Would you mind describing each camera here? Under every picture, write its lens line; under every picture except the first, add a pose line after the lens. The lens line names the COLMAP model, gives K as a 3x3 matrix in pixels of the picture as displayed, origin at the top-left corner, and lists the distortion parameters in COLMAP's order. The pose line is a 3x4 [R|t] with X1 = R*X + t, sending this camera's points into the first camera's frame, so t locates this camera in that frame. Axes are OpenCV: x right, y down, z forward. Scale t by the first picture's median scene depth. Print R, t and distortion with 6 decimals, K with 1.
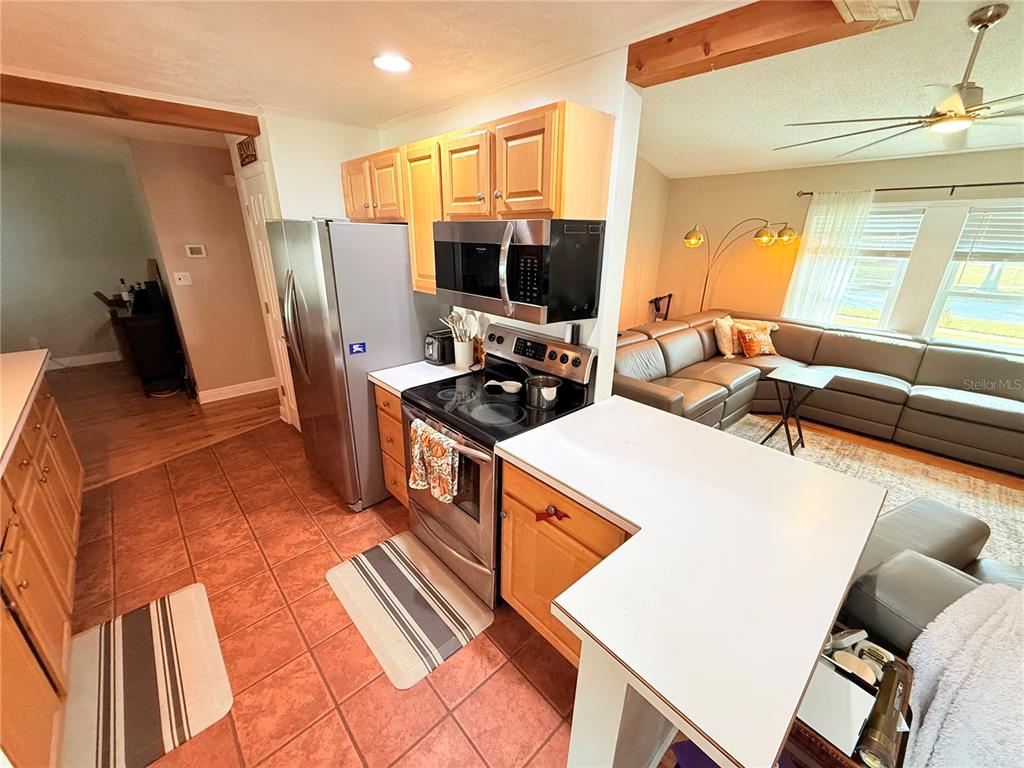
lens RADIAL K [[407.5, 0, 509.2], [0, 407.5, 385.6], [0, 0, 1]] dist [0.001893, -0.000492]
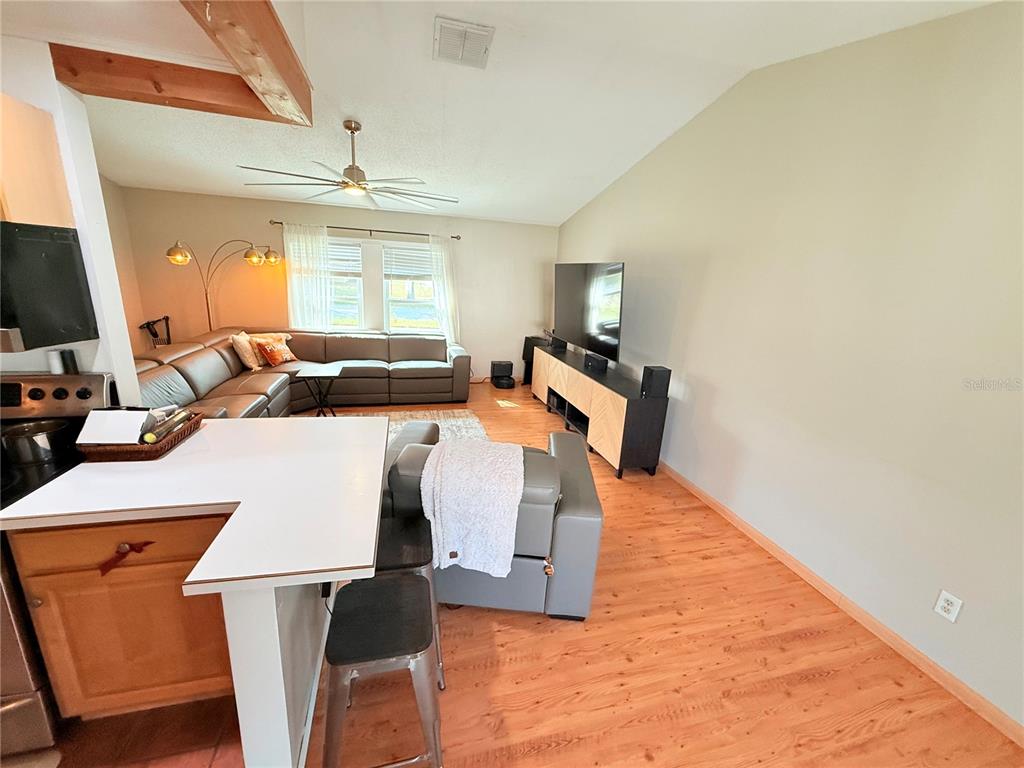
lens RADIAL K [[407.5, 0, 509.2], [0, 407.5, 385.6], [0, 0, 1]] dist [0.001893, -0.000492]
pose [[0.469900, -0.218993, 0.855123, -0.072638], [0.259587, 0.960184, 0.103252, 0.035419], [-0.843687, 0.173461, 0.508039, -0.087953]]
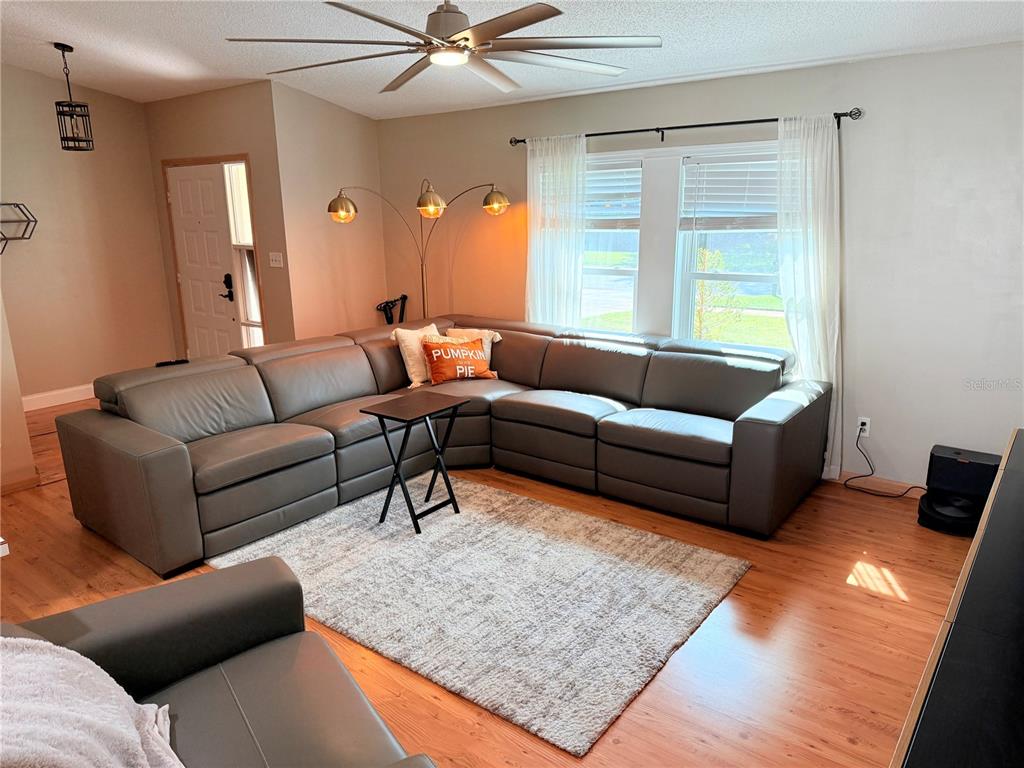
lens RADIAL K [[714.9, 0, 512.1], [0, 714.9, 389.0], [0, 0, 1]] dist [0.110534, -0.168440]
pose [[0.986971, -0.063892, 0.147668, 0.611890], [0.079184, 0.991821, -0.100104, 0.070887], [-0.140064, 0.110493, 0.983958, -0.164883]]
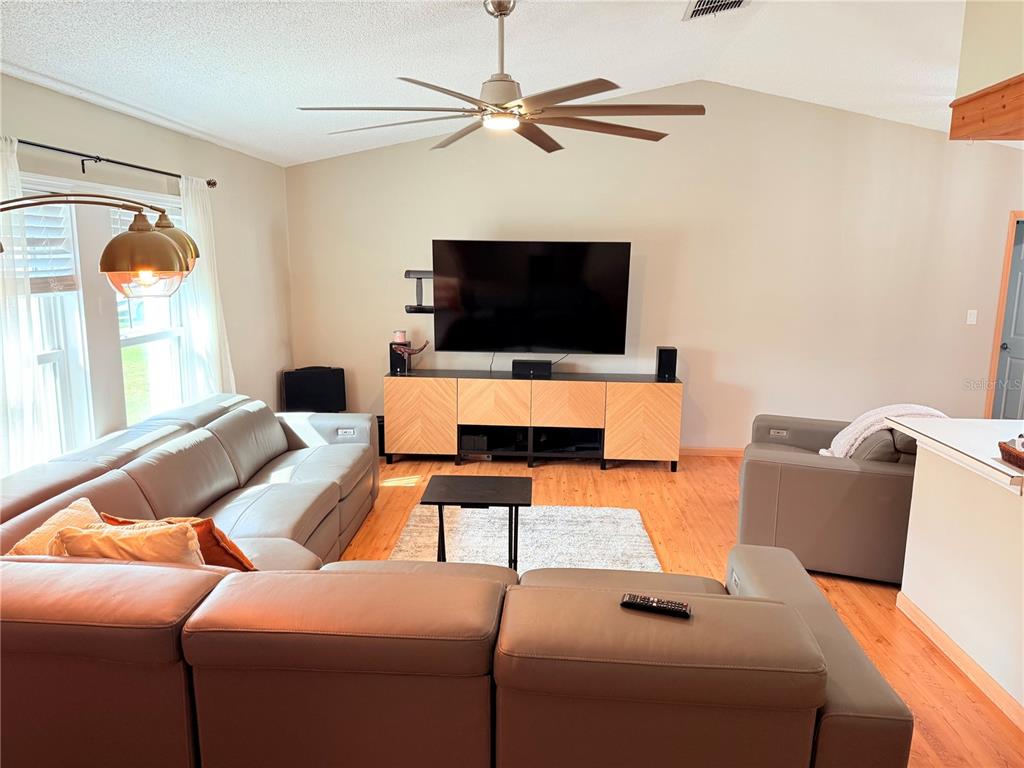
lens RADIAL K [[714.9, 0, 512.1], [0, 714.9, 389.0], [0, 0, 1]] dist [0.110534, -0.168440]
pose [[-0.706028, -0.142781, 0.693641, 0.010245], [0.233942, 0.877457, 0.418737, -0.485932], [-0.668428, 0.457912, -0.586106, 1.312387]]
